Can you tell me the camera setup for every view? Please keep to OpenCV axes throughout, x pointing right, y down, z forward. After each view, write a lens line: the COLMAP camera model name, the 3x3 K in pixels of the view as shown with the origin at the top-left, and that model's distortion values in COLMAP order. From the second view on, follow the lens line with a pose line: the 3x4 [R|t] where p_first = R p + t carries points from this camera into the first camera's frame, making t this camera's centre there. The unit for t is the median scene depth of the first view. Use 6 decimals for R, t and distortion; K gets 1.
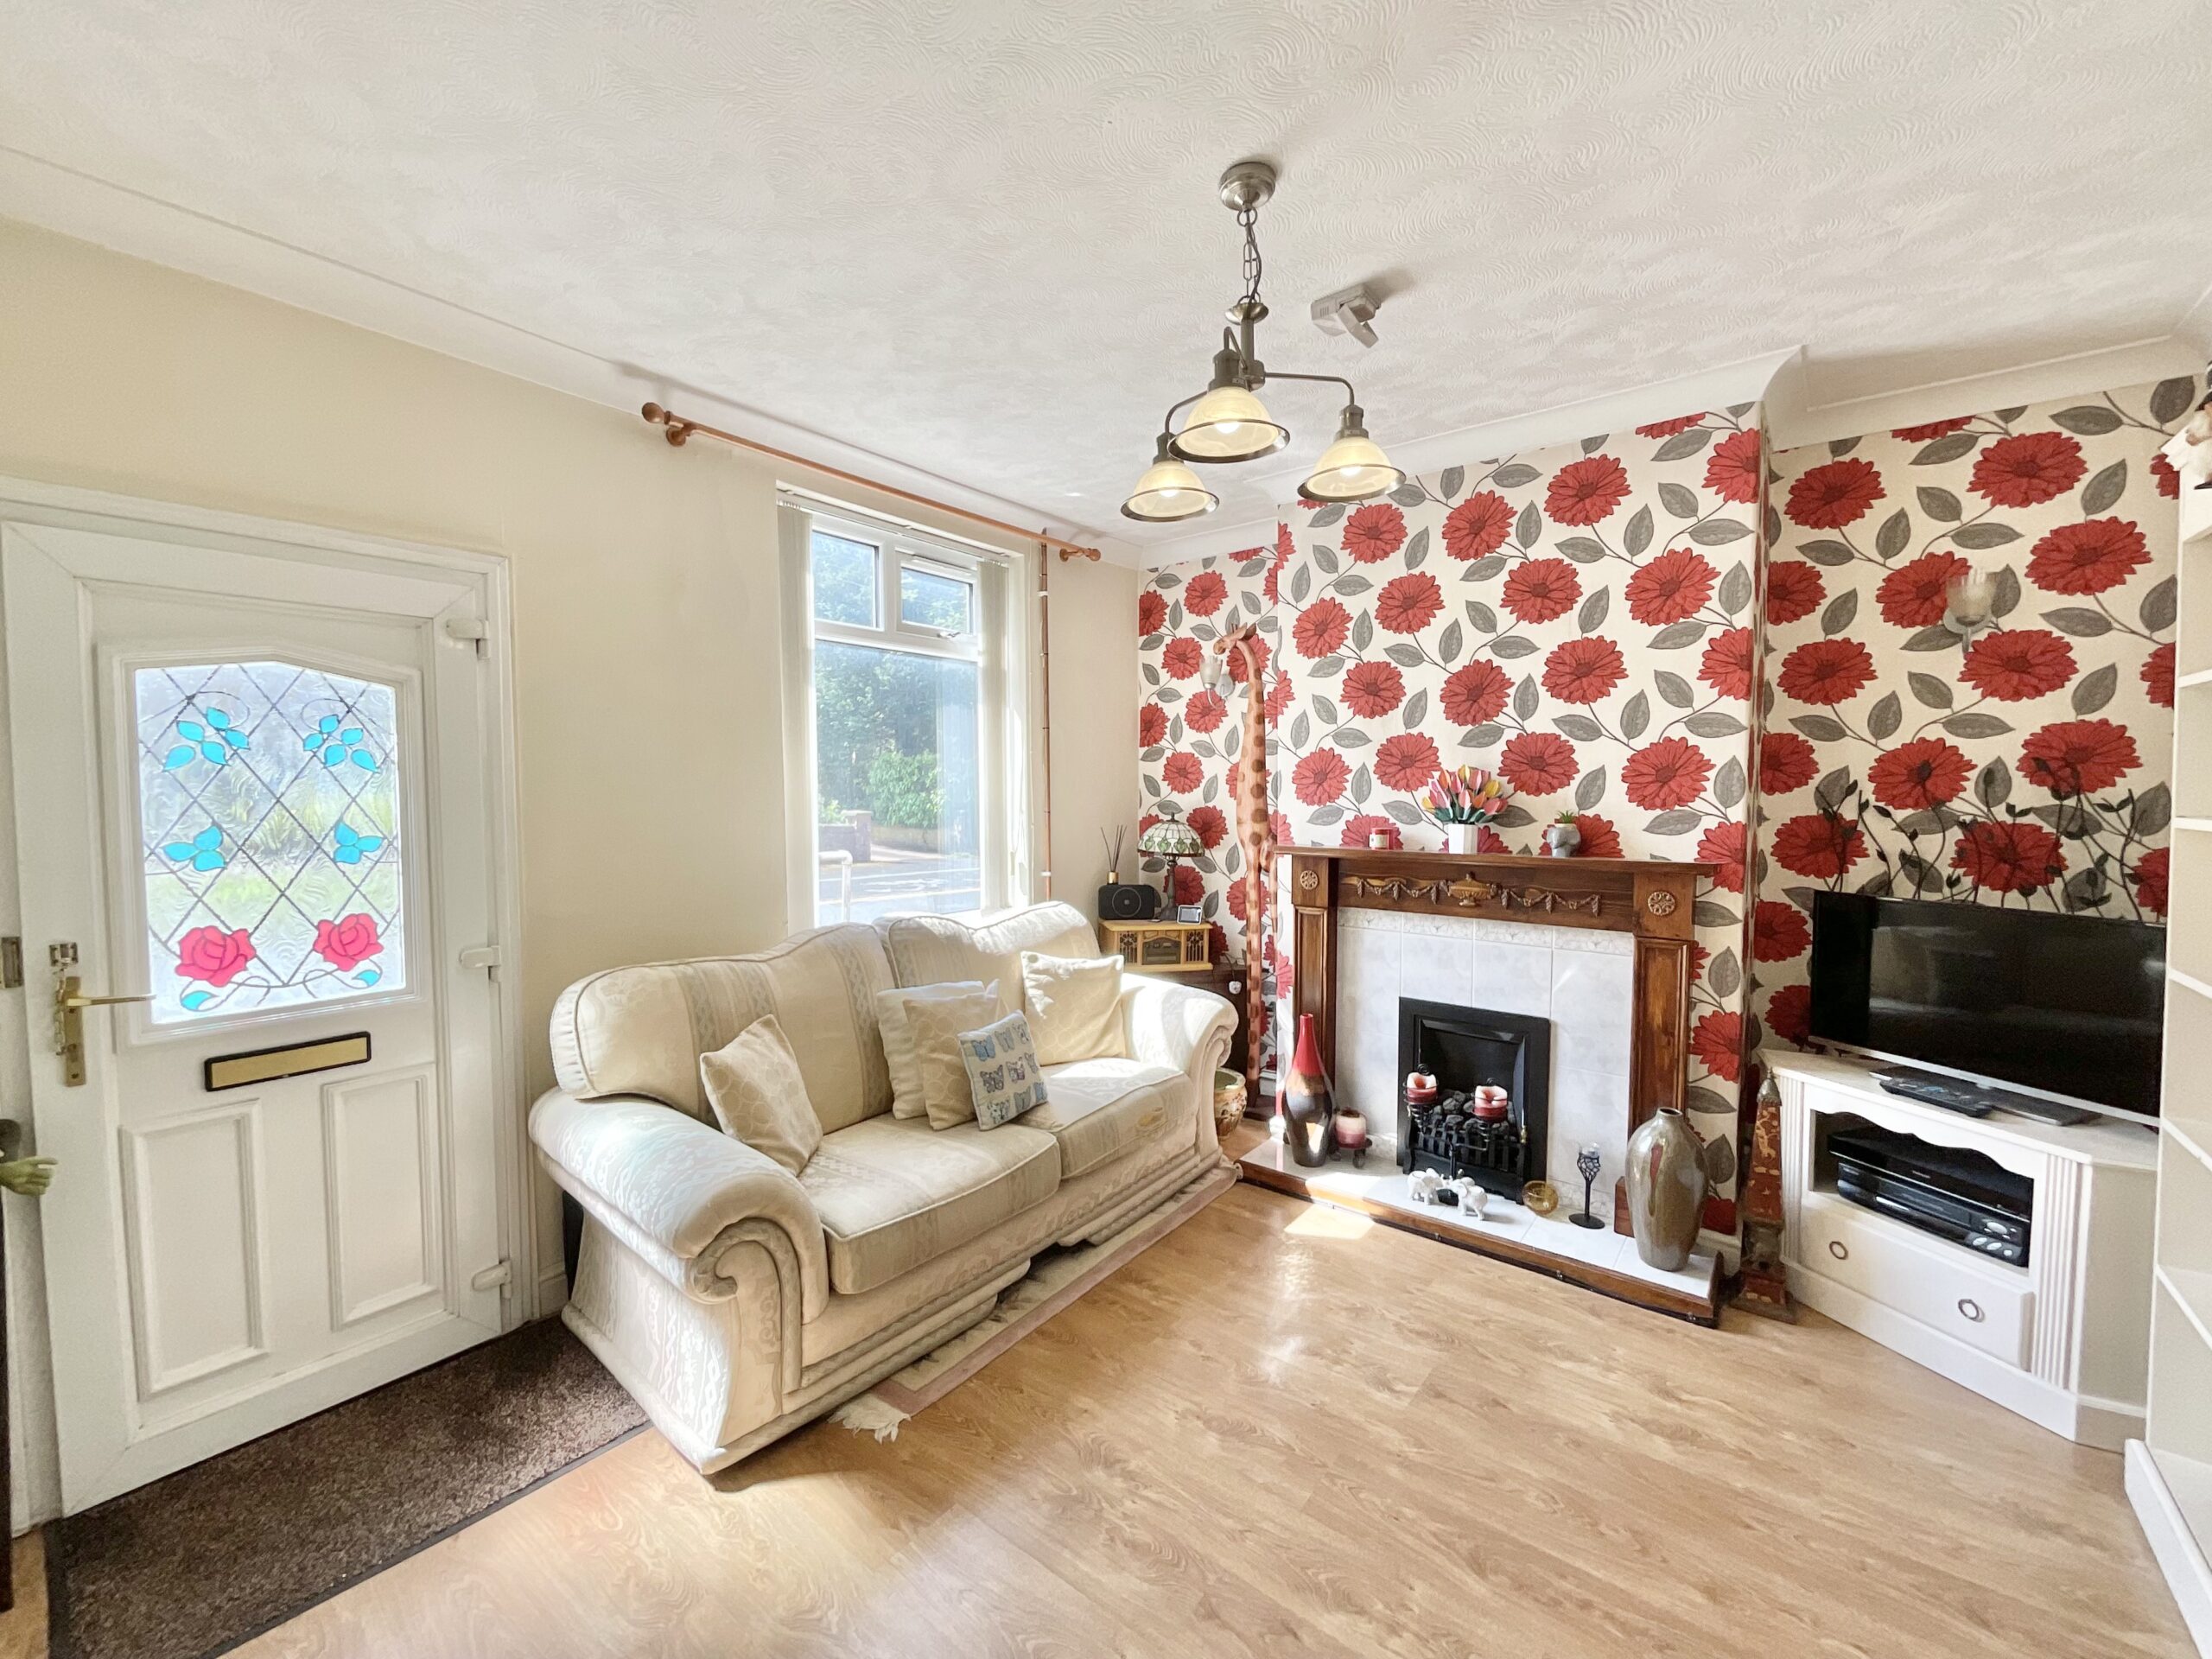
lens RADIAL K [[902.5, 0, 1110.4], [0, 902.5, 828.7], [0, 0, 1]] dist [0.000981, -0.000164]
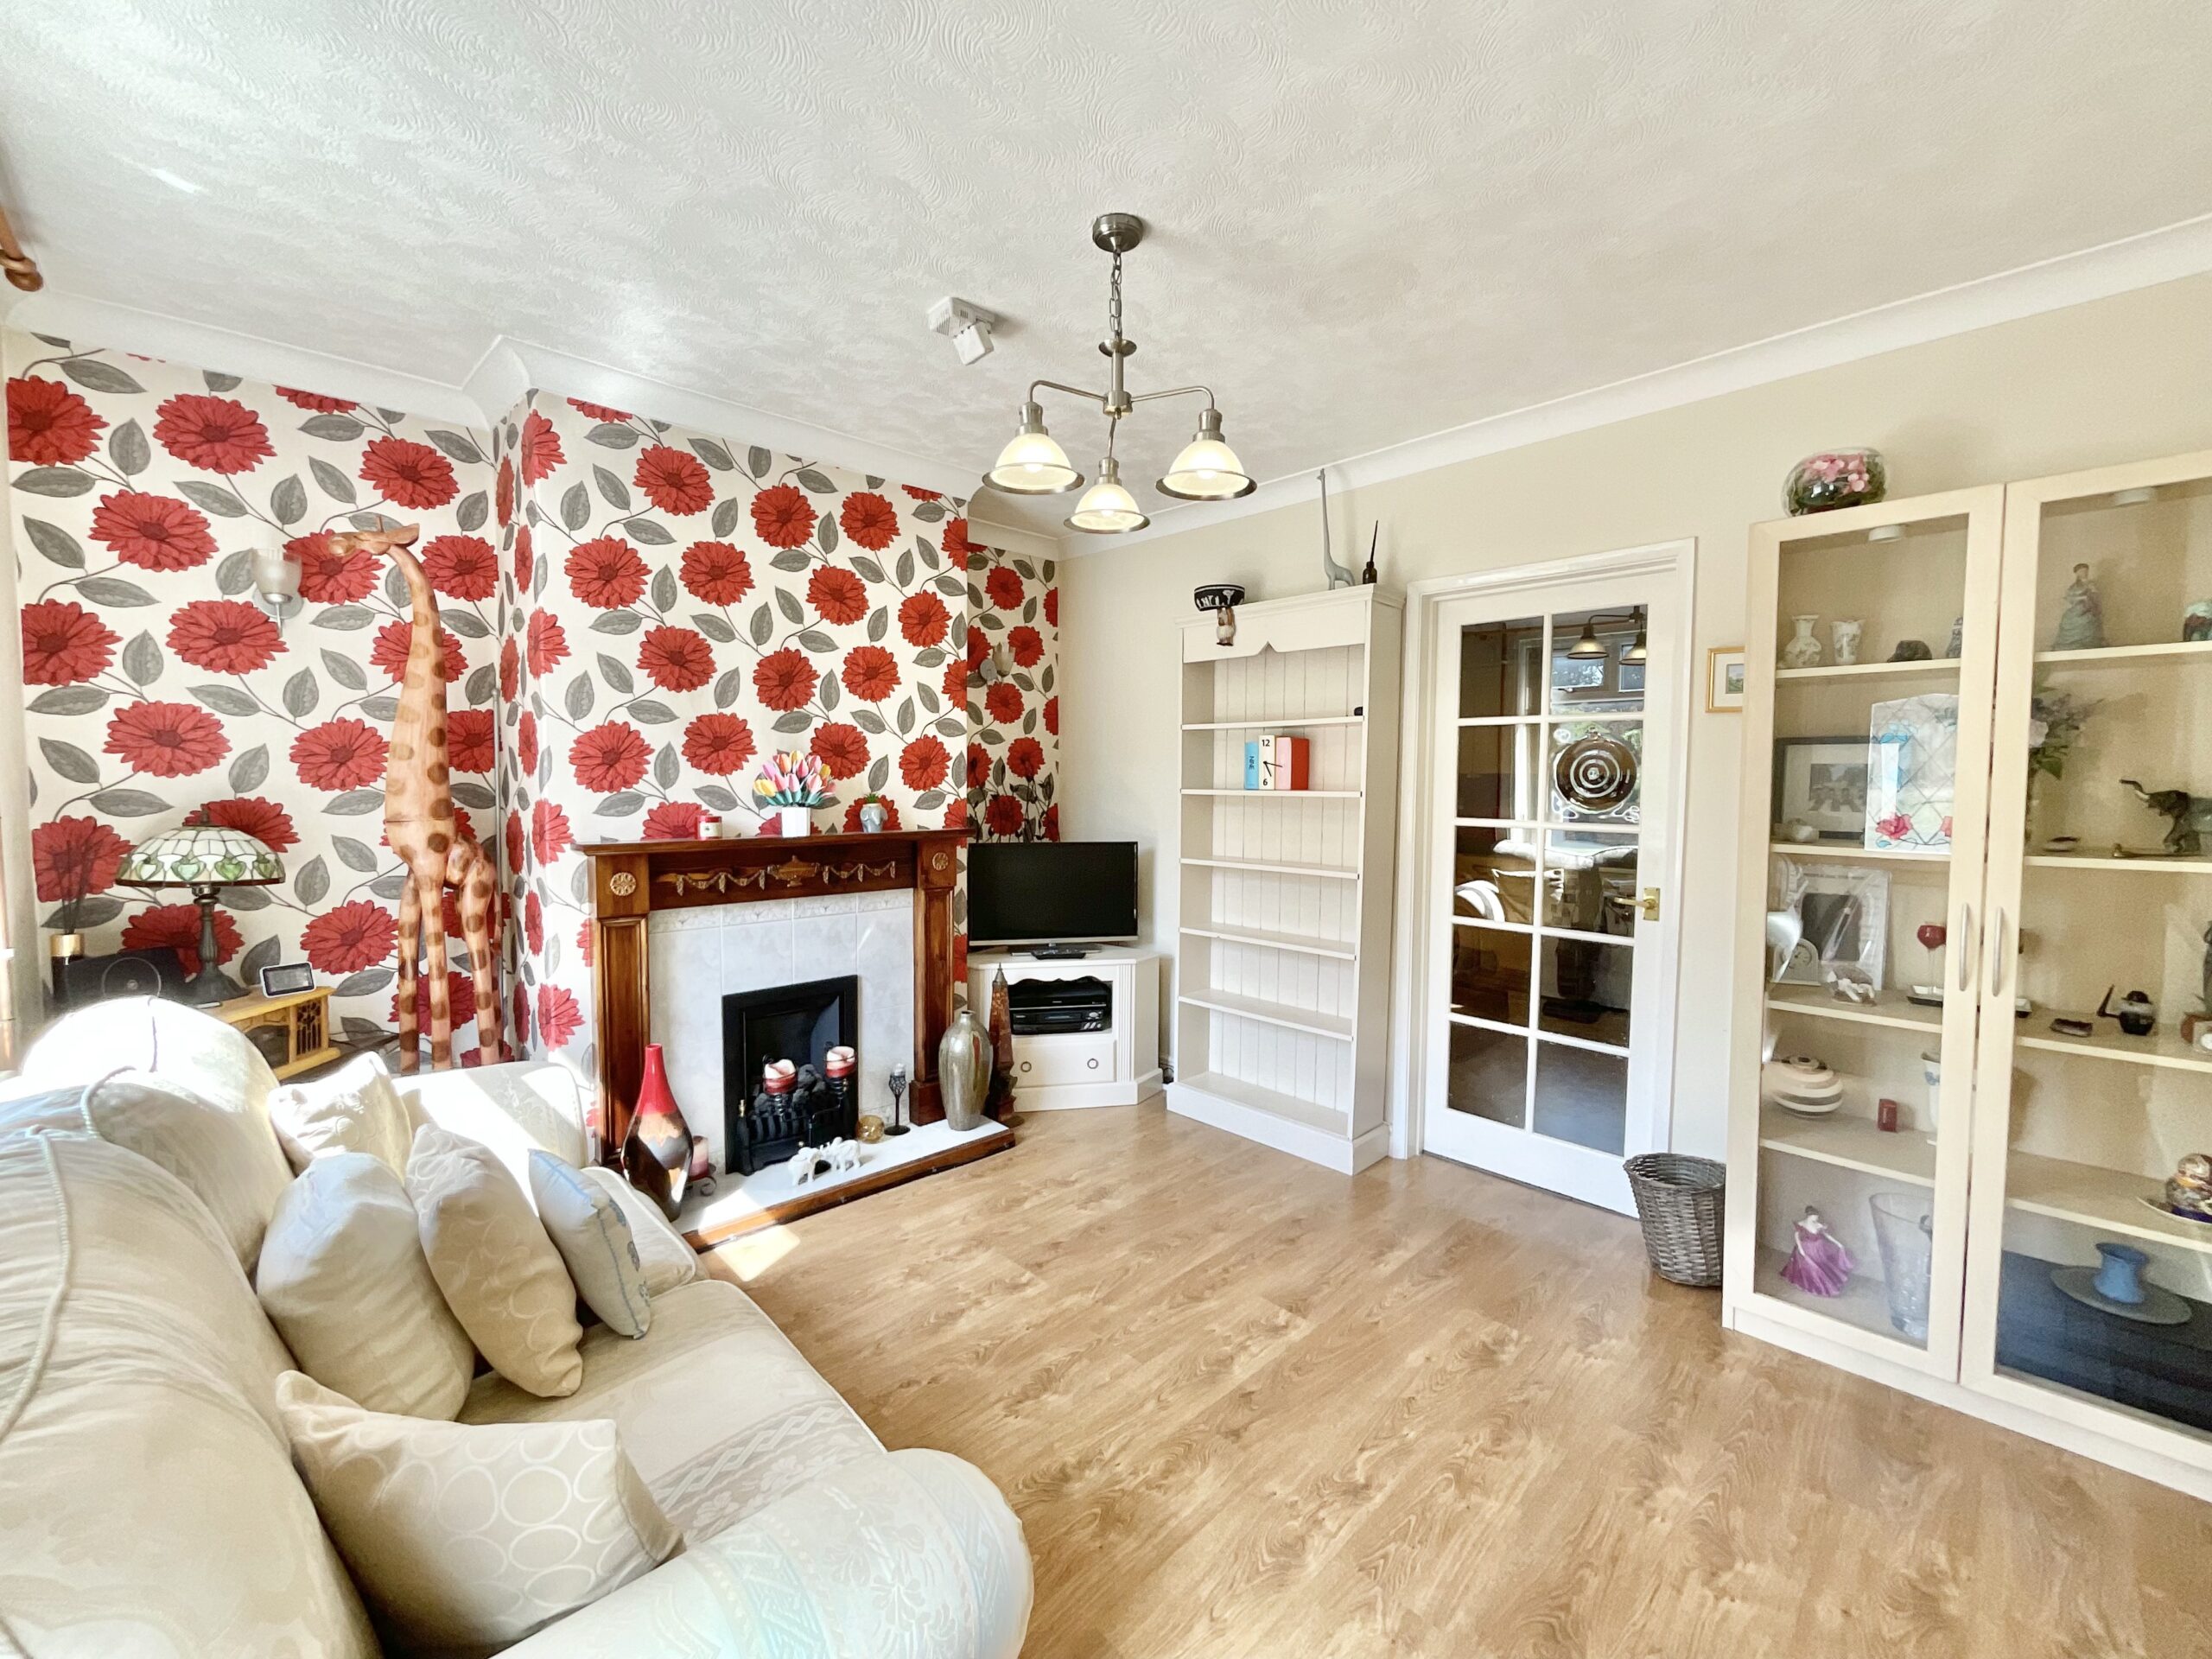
lens RADIAL K [[902.5, 0, 1103.8], [0, 902.5, 827.0], [0, 0, 1]] dist [0.000981, -0.000164]
pose [[0.138480, -0.055194, 0.988826, -0.585066], [0.035706, 0.998075, 0.050709, -0.022926], [-0.989721, 0.028285, 0.140185, 0.517044]]
